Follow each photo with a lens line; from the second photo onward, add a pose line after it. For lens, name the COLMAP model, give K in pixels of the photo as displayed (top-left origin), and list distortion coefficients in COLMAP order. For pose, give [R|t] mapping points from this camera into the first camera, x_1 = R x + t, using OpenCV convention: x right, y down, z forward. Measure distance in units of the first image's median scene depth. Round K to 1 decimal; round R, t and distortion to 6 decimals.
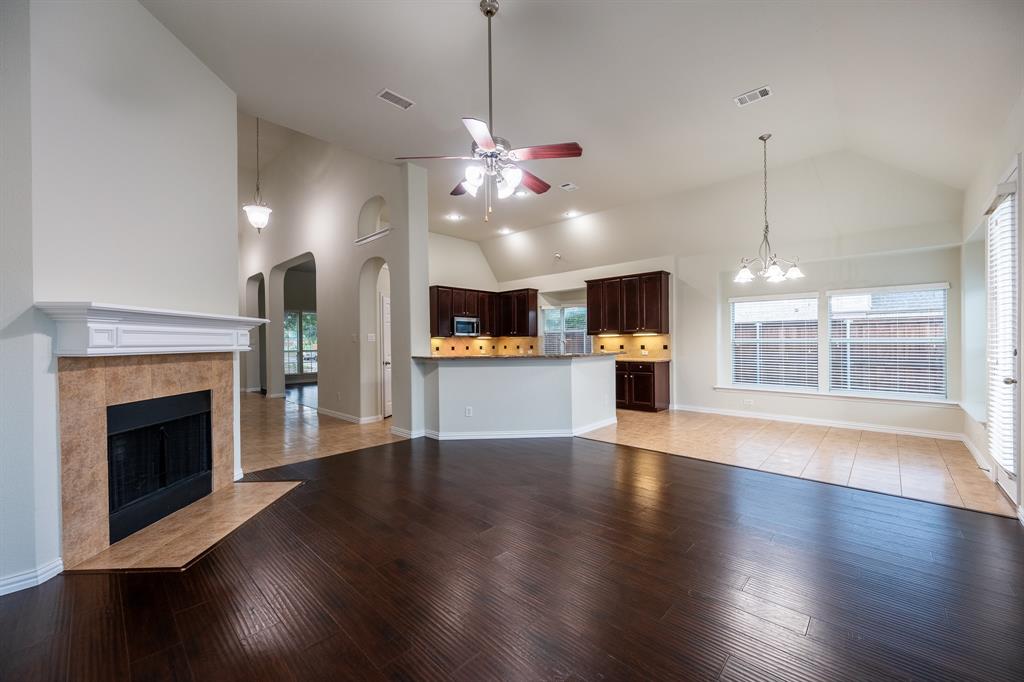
lens RADIAL K [[401.0, 0, 509.8], [0, 401.0, 341.2], [0, 0, 1]] dist [-0.002483, -0.000239]
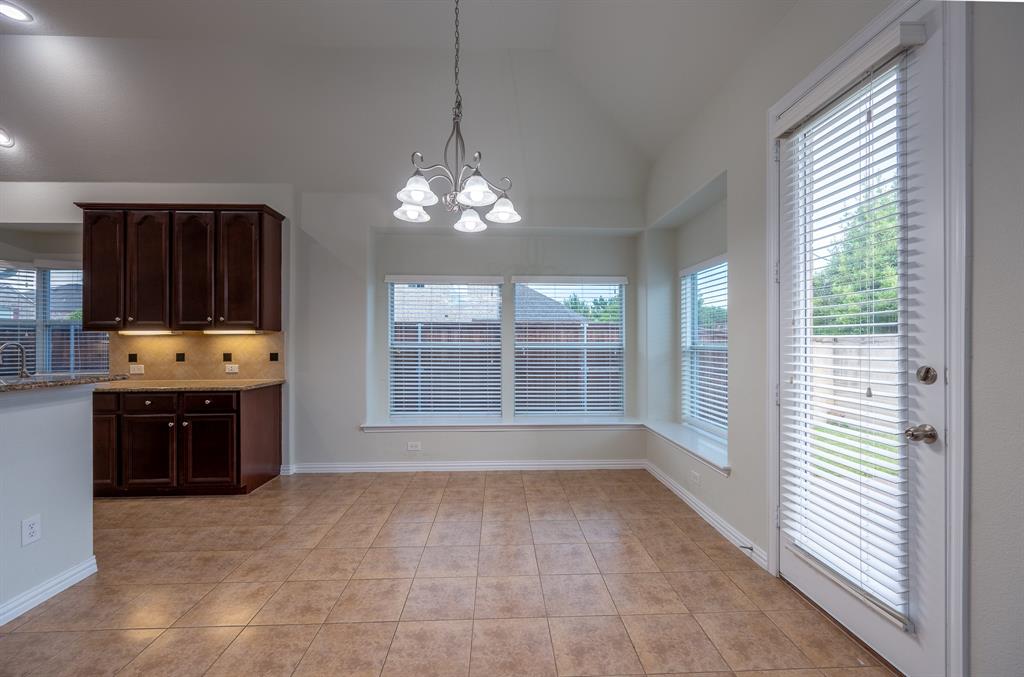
lens RADIAL K [[411.1, 0, 511.7], [0, 411.1, 342.2], [0, 0, 1]] dist [-0.000657, 0.000161]
pose [[0.701273, 0.008501, 0.712842, 0.253766], [-0.004062, 0.999960, -0.007929, -0.001628], [-0.712881, 0.002665, 0.701280, 0.456138]]
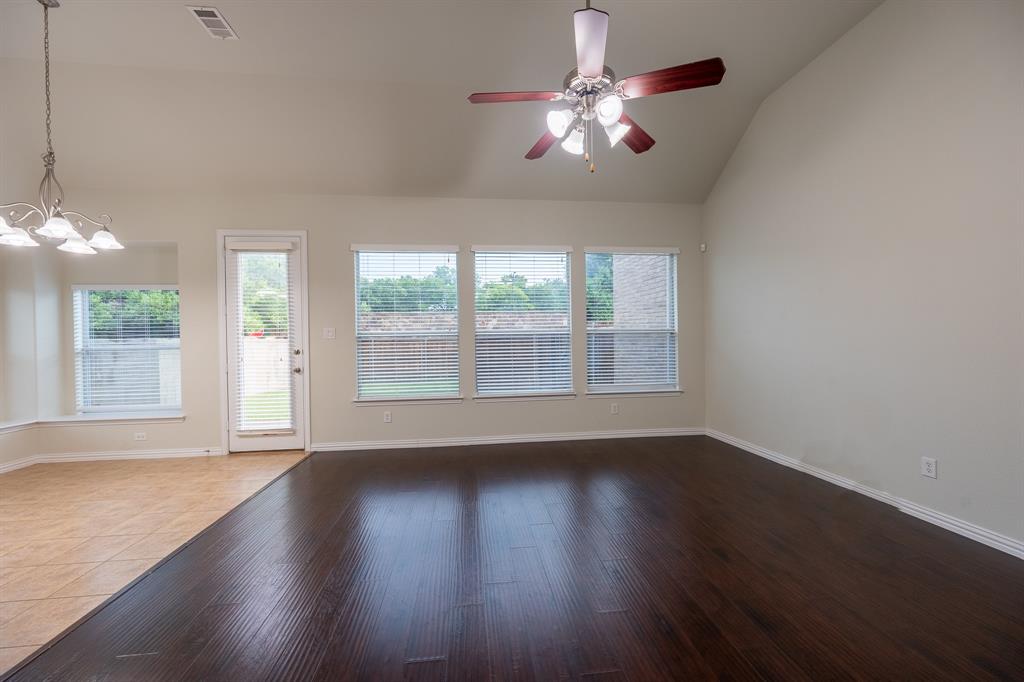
lens RADIAL K [[401.0, 0, 510.7], [0, 401.0, 340.3], [0, 0, 1]] dist [-0.002483, -0.000239]
pose [[-0.757961, 0.018239, 0.652045, -0.184851], [0.021412, 0.999766, -0.003076, 0.002453], [-0.651948, 0.011630, -0.758174, 0.745027]]
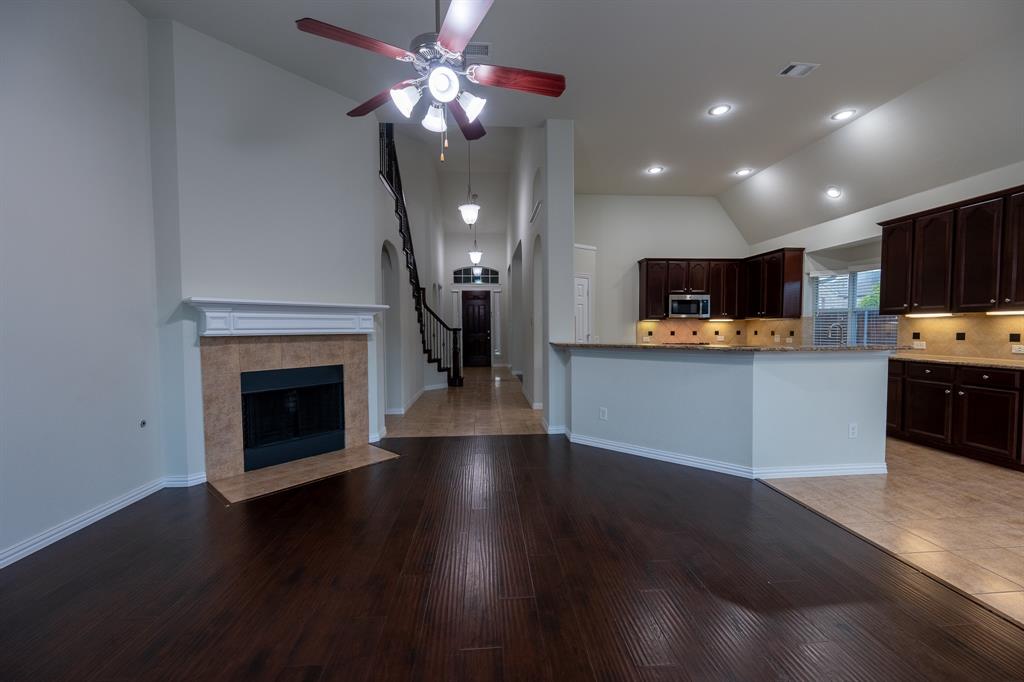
lens RADIAL K [[401.0, 0, 510.1], [0, 401.0, 343.2], [0, 0, 1]] dist [-0.002483, -0.000239]
pose [[0.737161, 0.033480, -0.674887, 0.240762], [-0.000909, 0.998820, 0.048556, -0.002385], [0.675716, -0.035180, 0.736322, 0.241954]]
